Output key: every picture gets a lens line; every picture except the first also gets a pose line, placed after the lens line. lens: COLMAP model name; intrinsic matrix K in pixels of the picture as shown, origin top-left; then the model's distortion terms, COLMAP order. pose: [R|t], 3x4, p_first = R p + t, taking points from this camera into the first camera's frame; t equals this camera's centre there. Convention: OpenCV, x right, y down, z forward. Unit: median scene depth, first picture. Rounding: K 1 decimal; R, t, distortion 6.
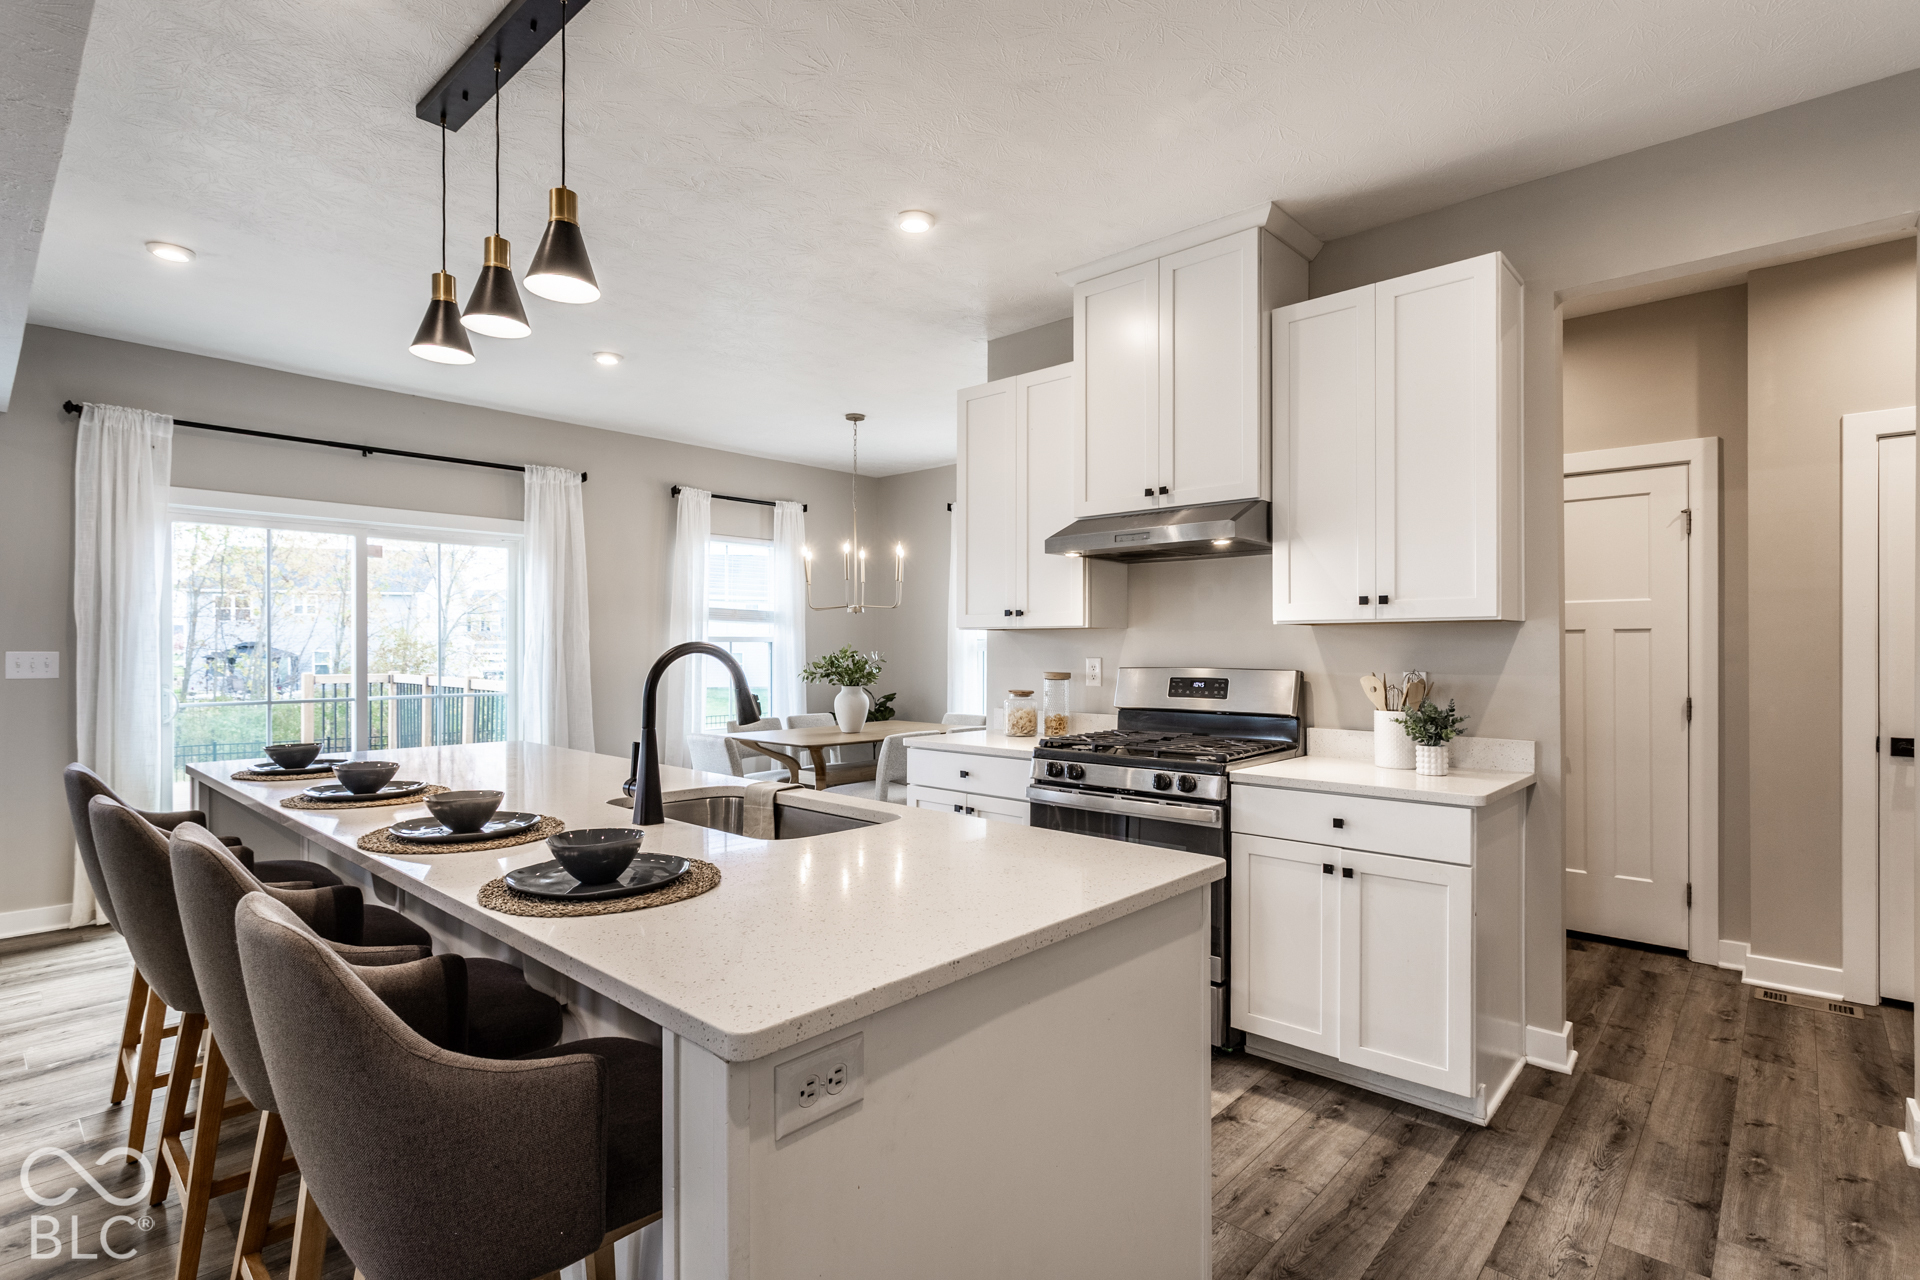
lens RADIAL K [[914.7, 0, 967.4], [0, 914.7, 644.3], [0, 0, 1]] dist [-0.002264, 0.002966]
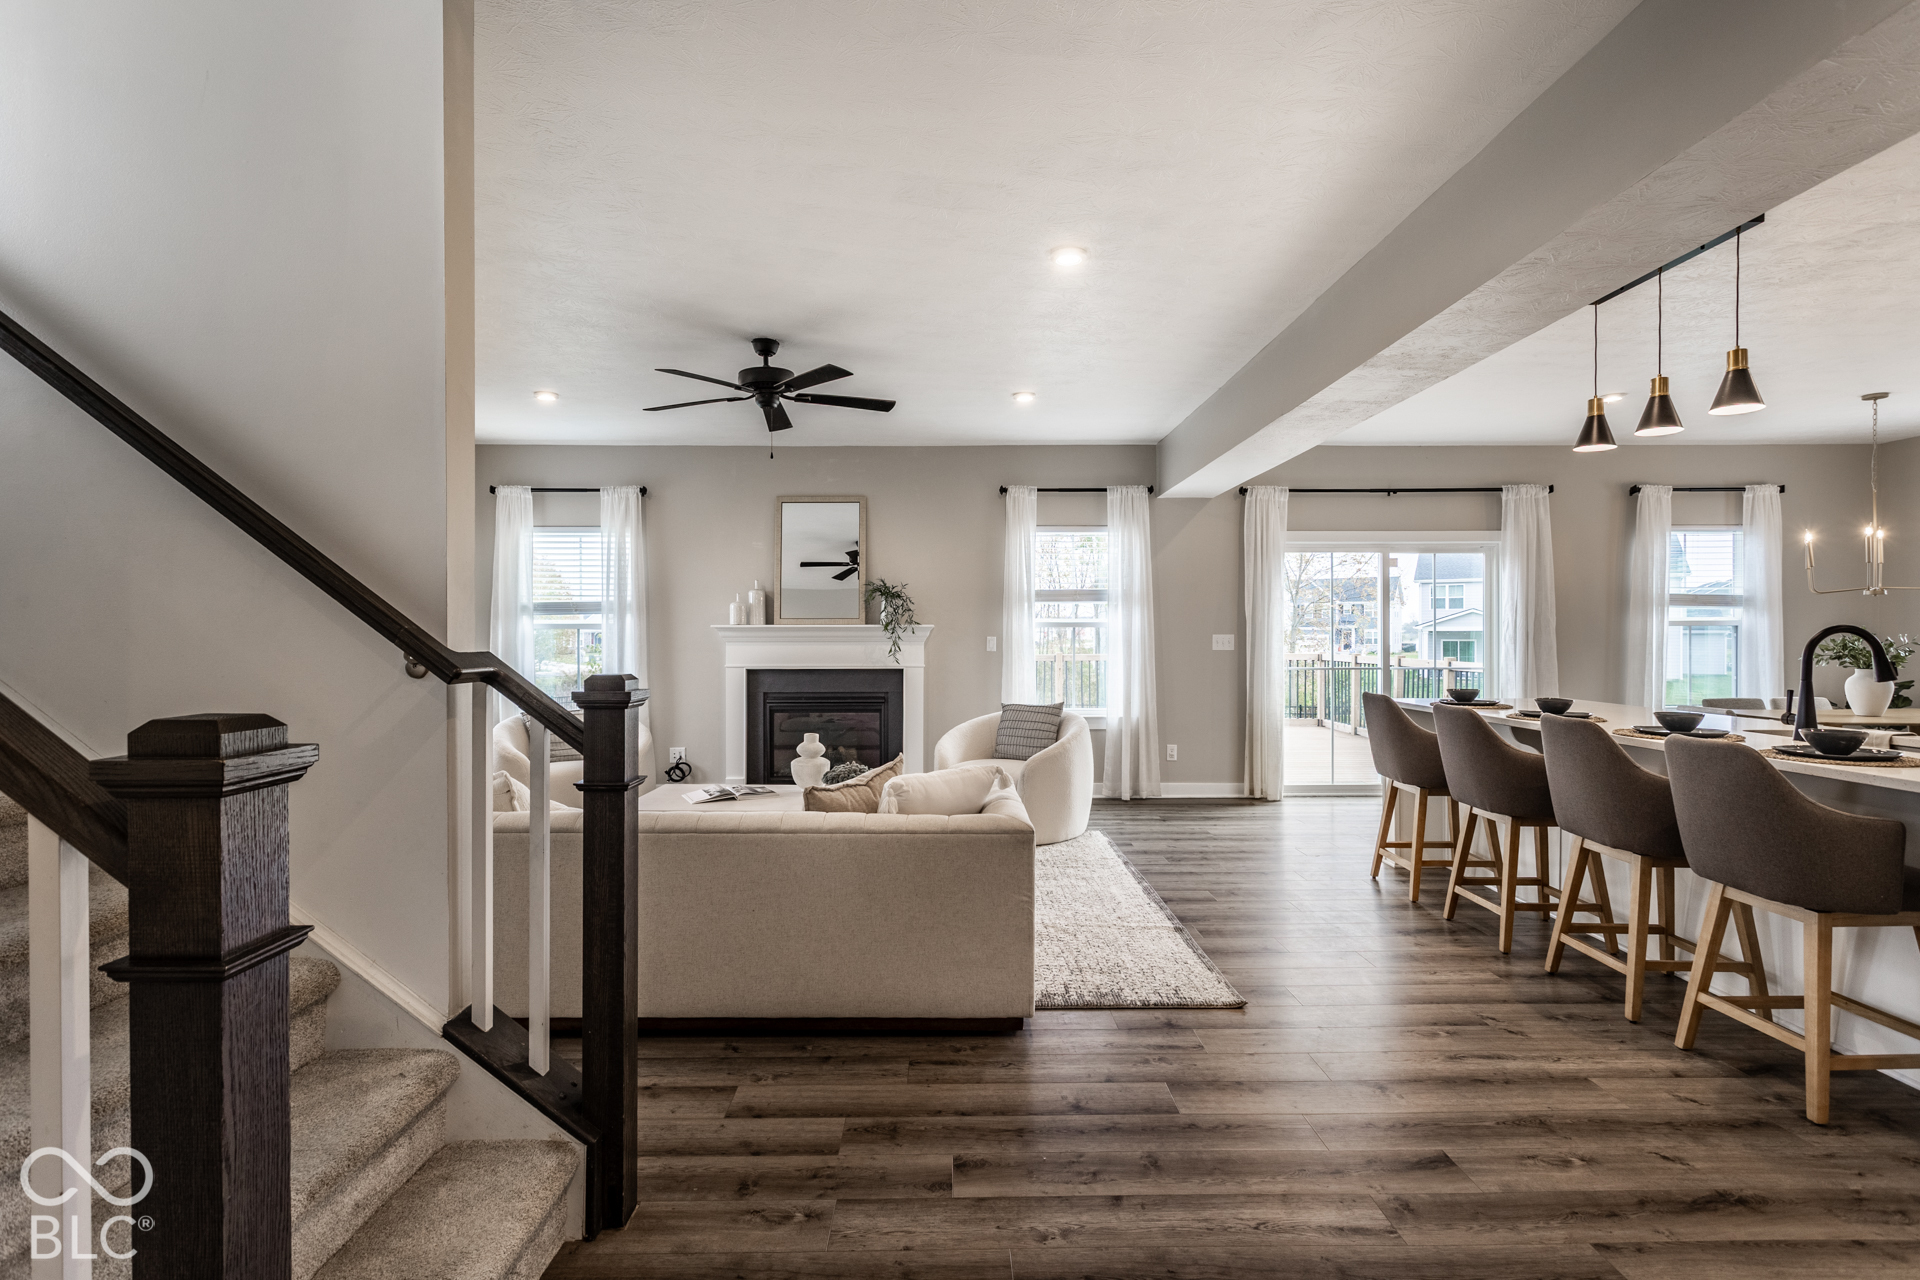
lens RADIAL K [[914.7, 0, 953.3], [0, 914.7, 641.3], [0, 0, 1]] dist [-0.002264, 0.002966]
pose [[0.672867, 0.004565, -0.739749, -0.101169], [0.004656, 0.999935, 0.010406, 0.000936], [0.739749, -0.010446, 0.672802, -0.670714]]
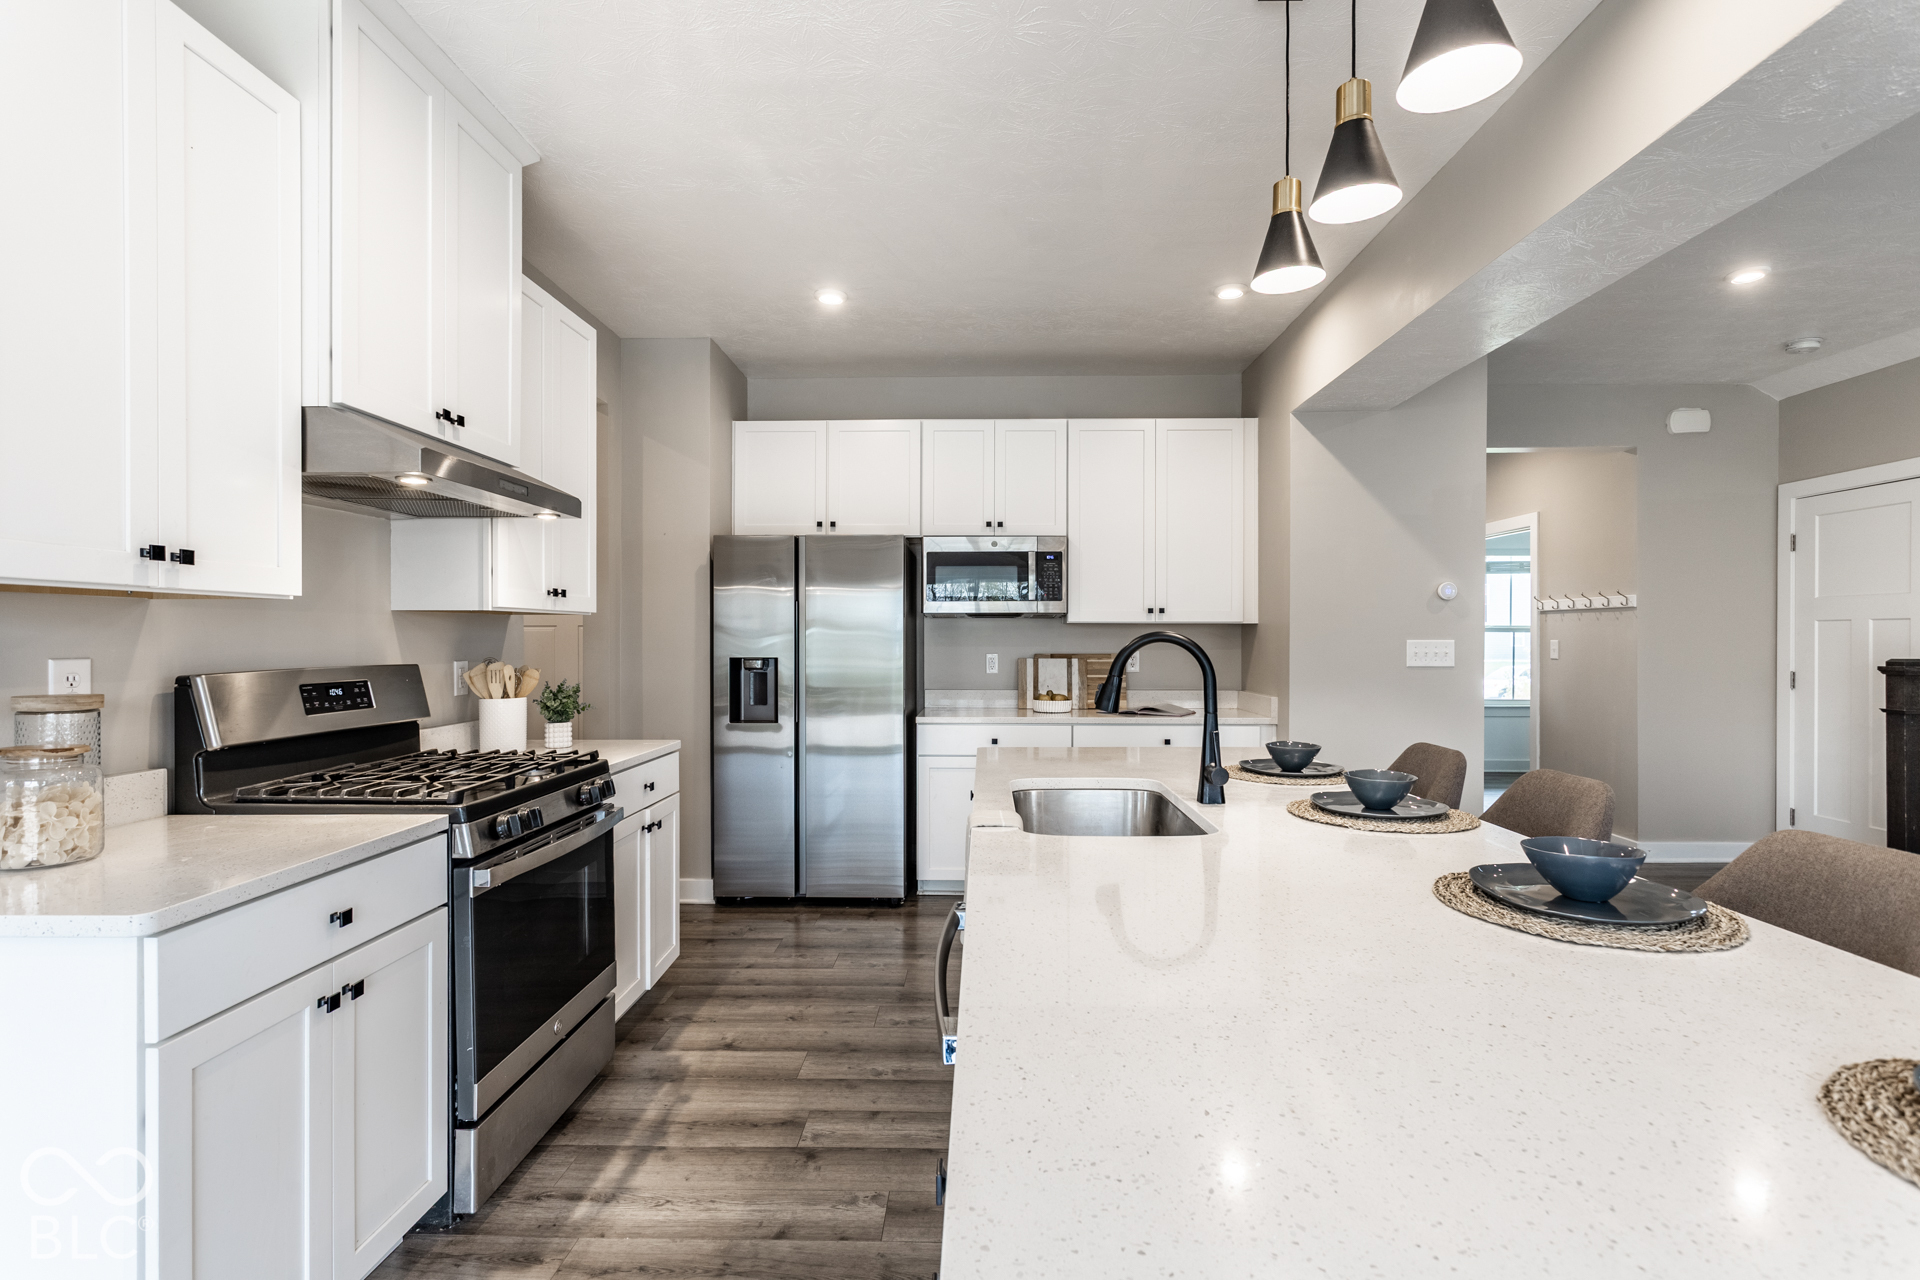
lens RADIAL K [[914.7, 0, 969.4], [0, 914.7, 638.2], [0, 0, 1]] dist [-0.002264, 0.002966]
pose [[-0.653112, -0.001225, 0.757260, -0.567903], [-0.002350, 0.999997, -0.000409, 0.003912], [-0.757257, -0.002047, -0.653113, 1.107622]]
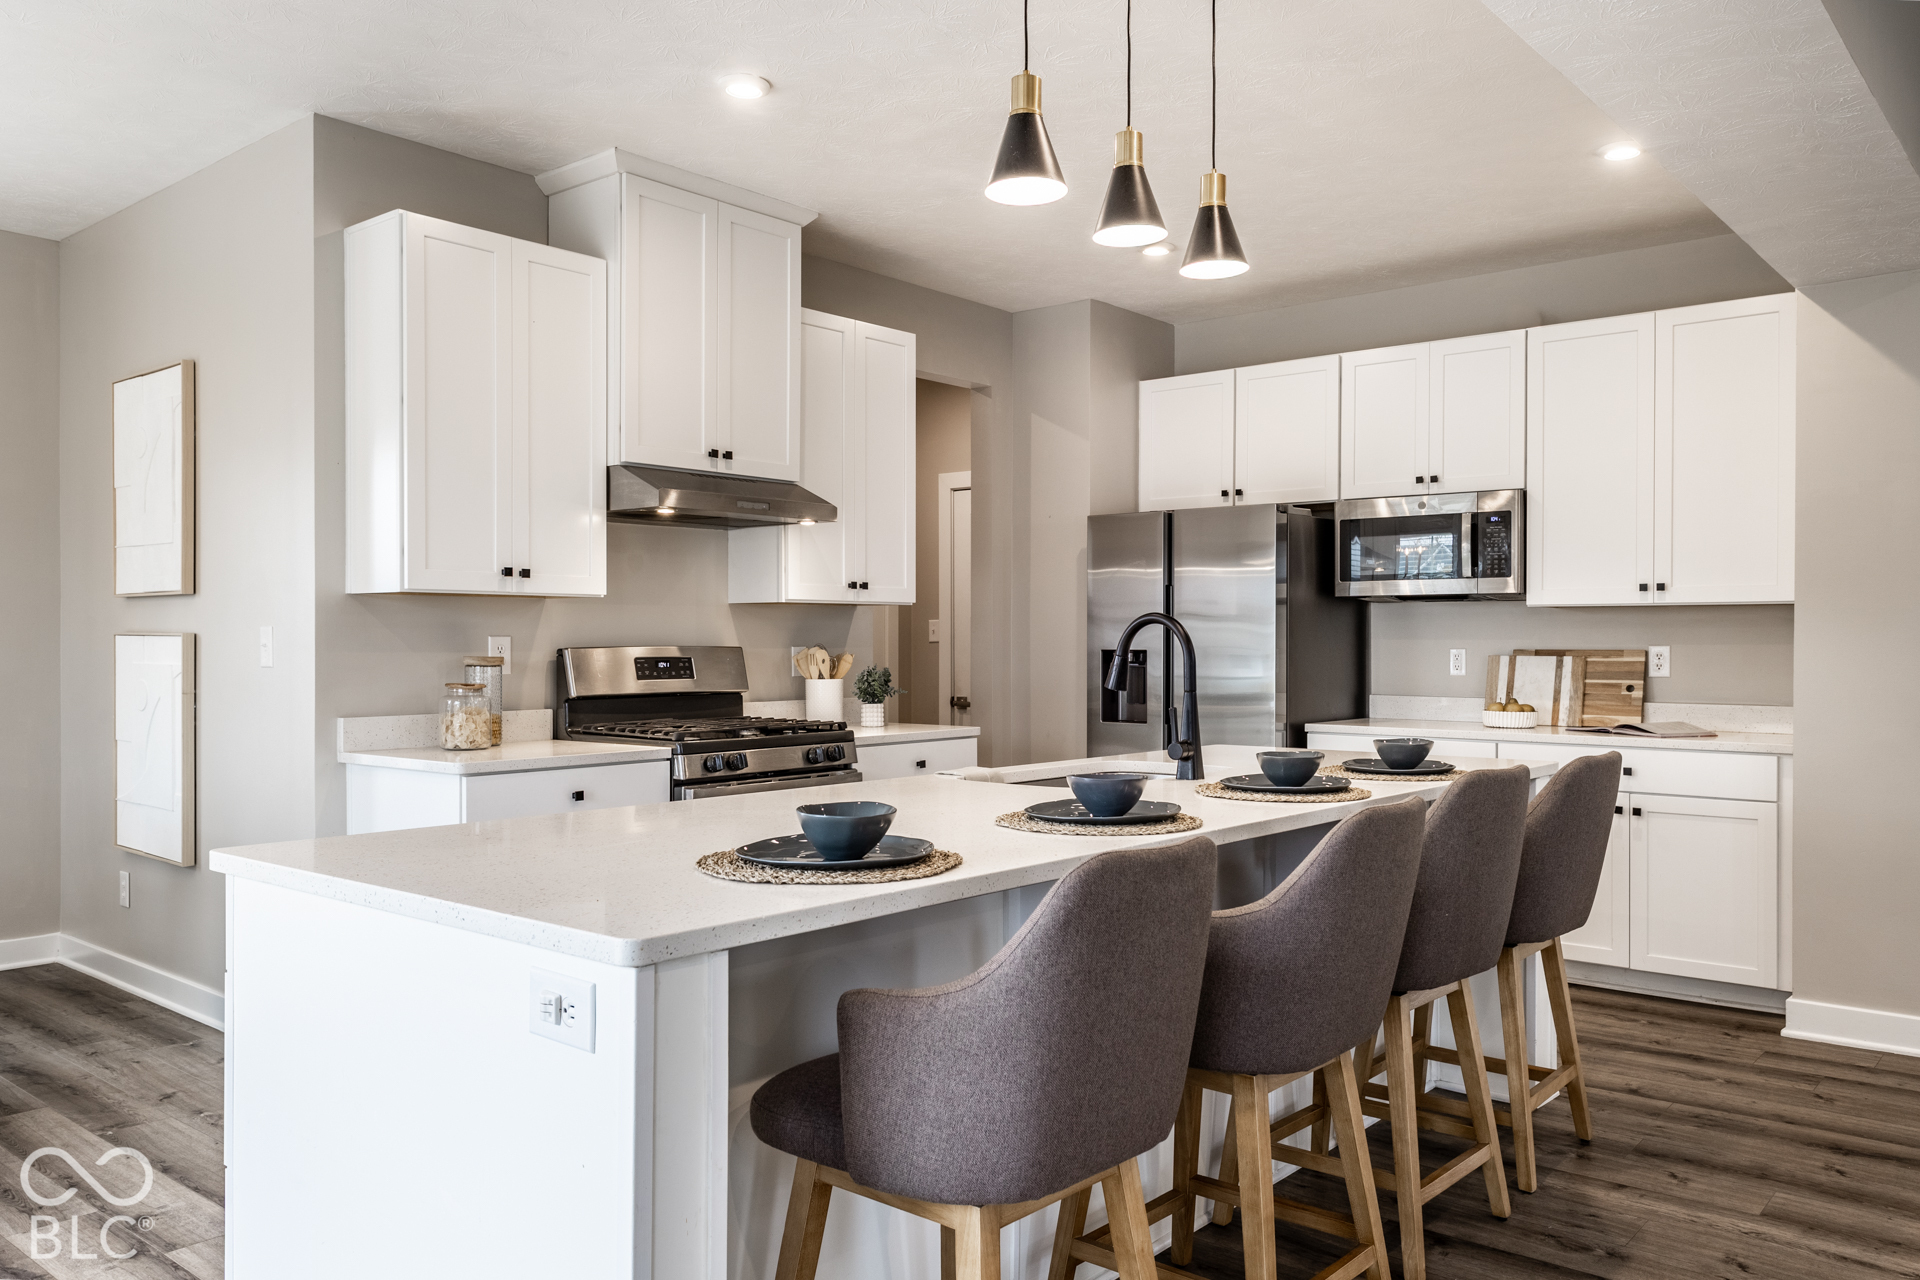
lens RADIAL K [[1440.6, 0, 967.0], [0, 1440.6, 640.3], [0, 0, 1]] dist [0.007893, 0.009211]
pose [[-0.037213, -0.001710, 0.999306, -1.200741], [-0.003135, 0.999994, 0.001594, 0.016999], [-0.999302, -0.003073, -0.037218, 0.769536]]
